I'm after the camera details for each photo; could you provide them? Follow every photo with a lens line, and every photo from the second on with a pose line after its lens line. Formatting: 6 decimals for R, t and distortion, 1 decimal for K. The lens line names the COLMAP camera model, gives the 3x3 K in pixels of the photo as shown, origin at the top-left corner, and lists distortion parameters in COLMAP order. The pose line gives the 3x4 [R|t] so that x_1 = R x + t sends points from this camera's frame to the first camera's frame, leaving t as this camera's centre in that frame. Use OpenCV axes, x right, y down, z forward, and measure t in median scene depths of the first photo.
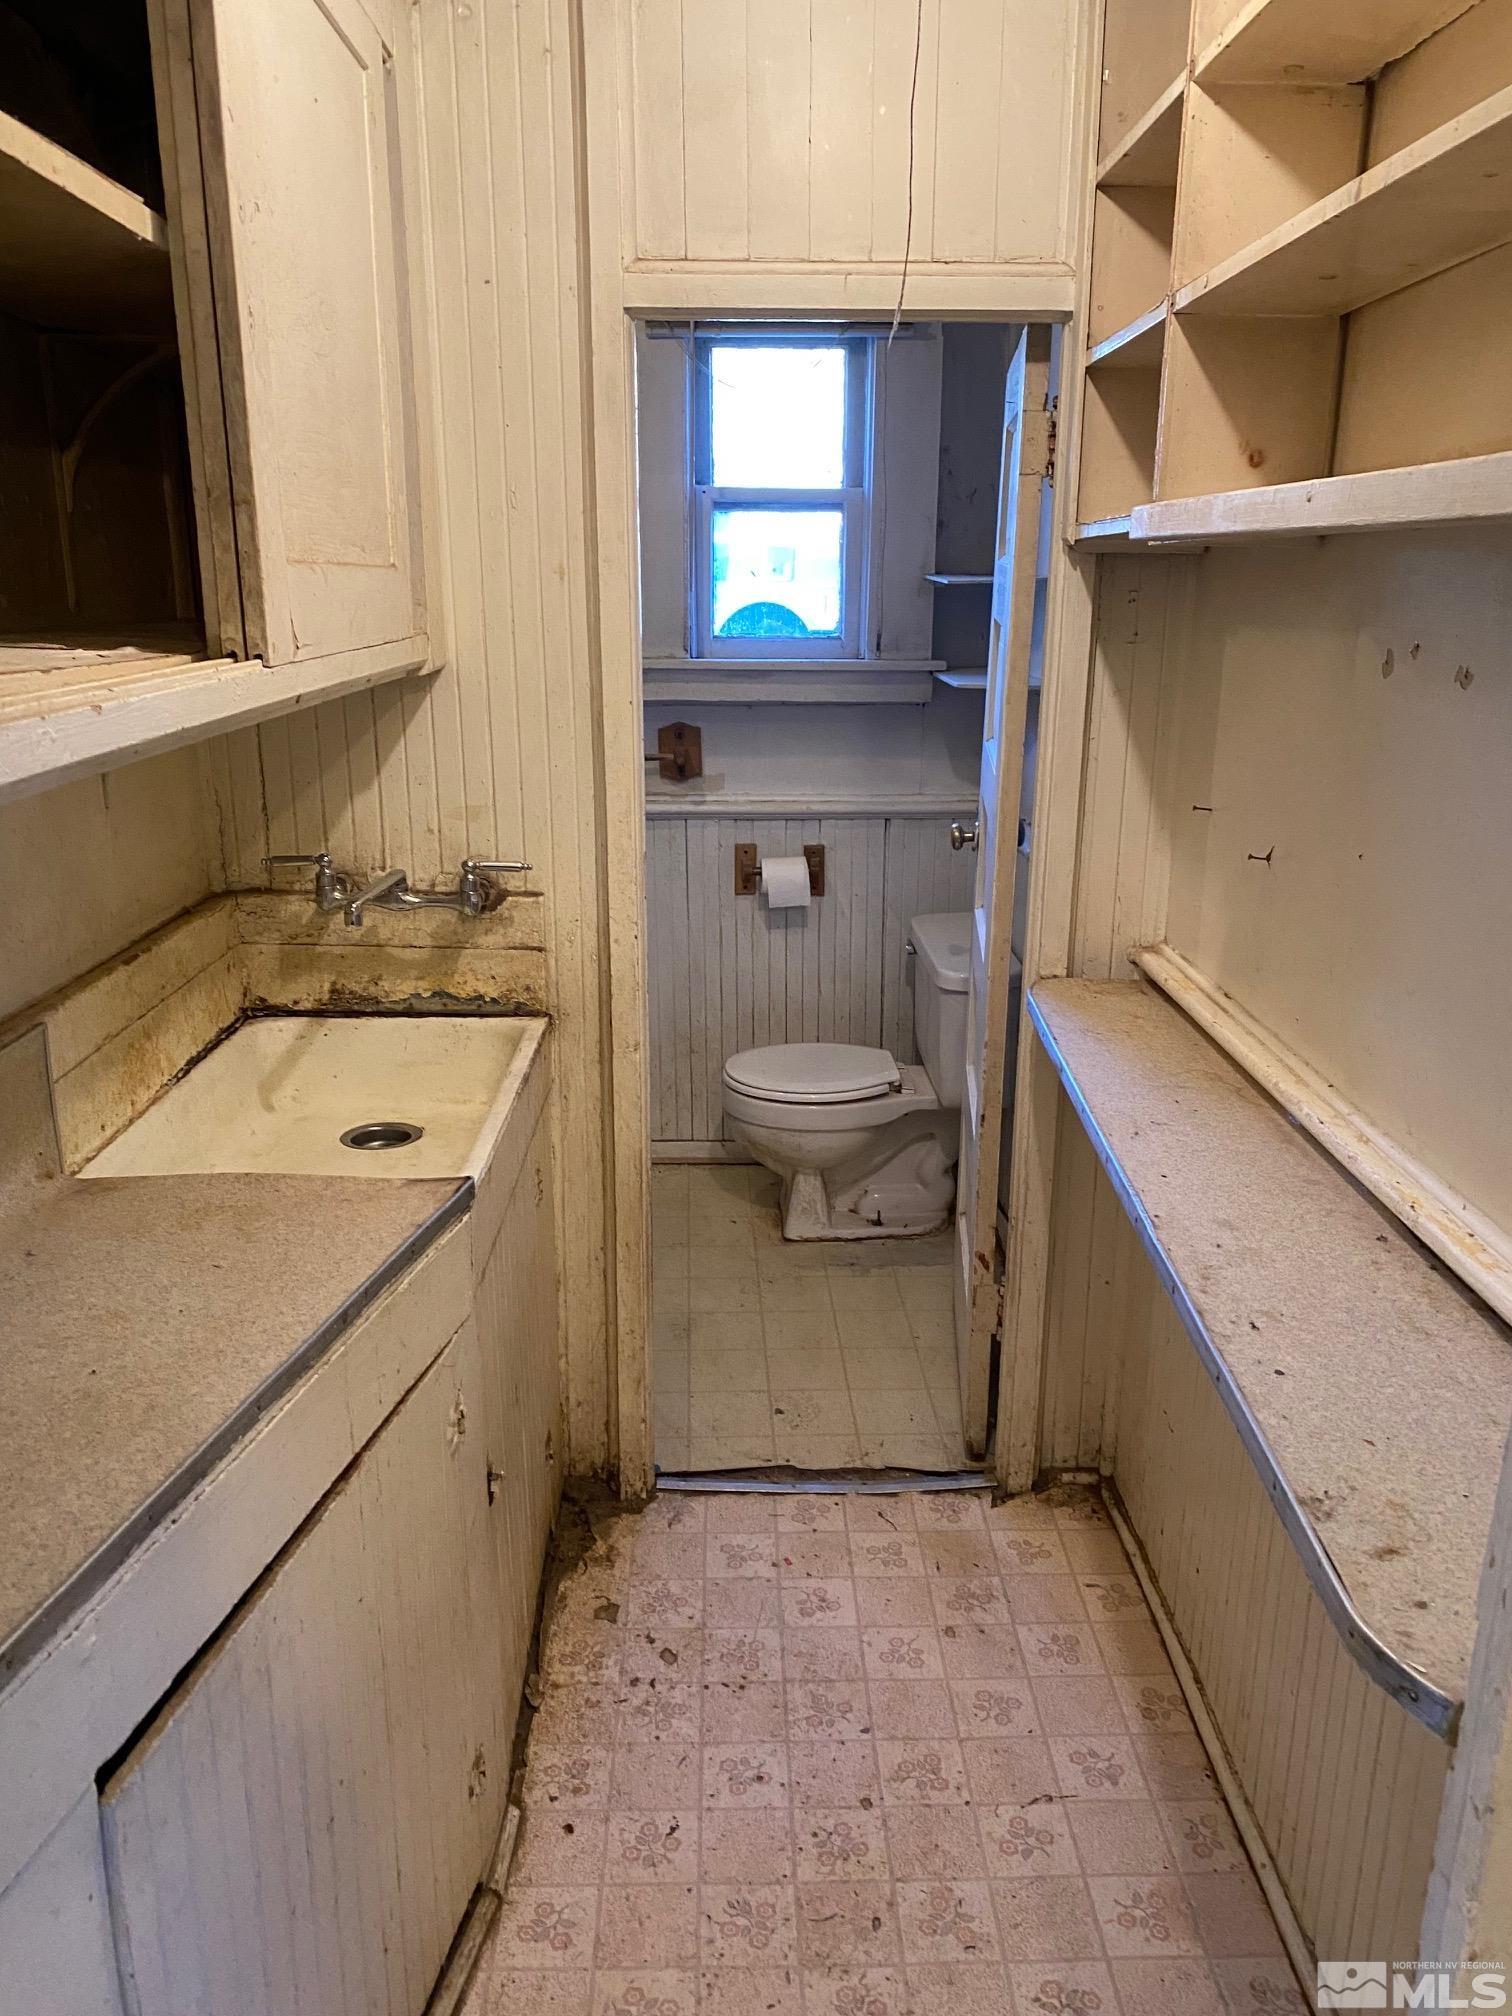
lens RADIAL K [[1522.2, 0, 756.0], [0, 1522.2, 1008.0], [0, 0, 1]] dist [0.109316, -0.247079]
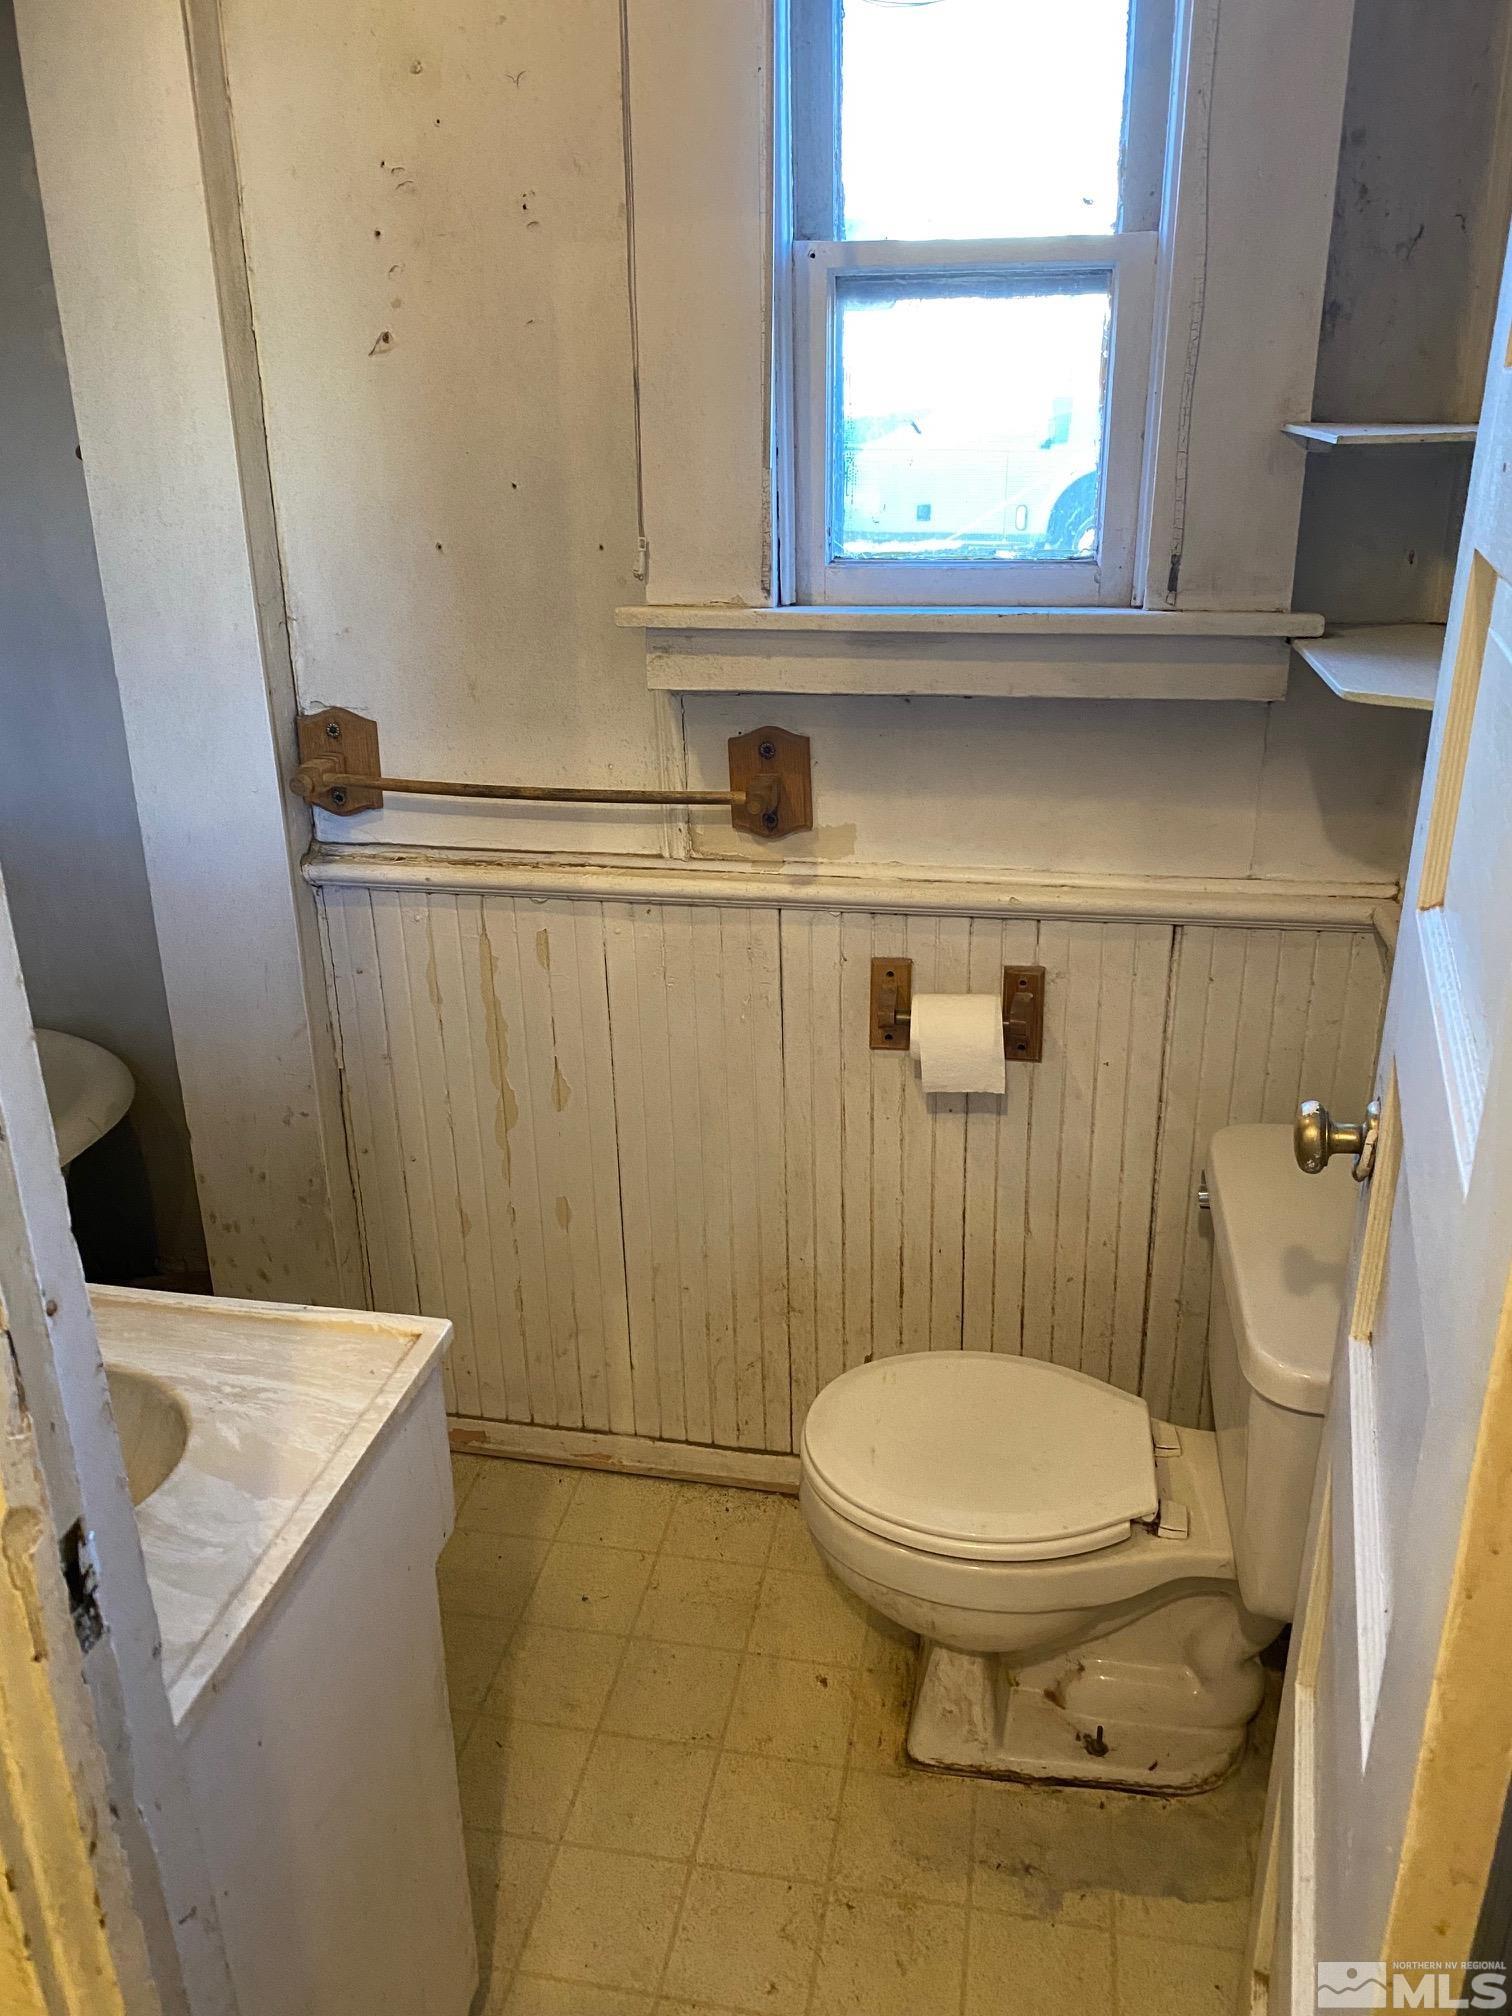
lens RADIAL K [[1536.9, 0, 740.5], [0, 1536.9, 1007.8], [0, 0, 1]] dist [0.028543, -0.037509]
pose [[0.972917, 0.062048, -0.222669, 0.062322], [-0.044145, 0.995445, 0.084500, -0.135978], [0.226898, -0.072382, 0.971225, 0.485915]]
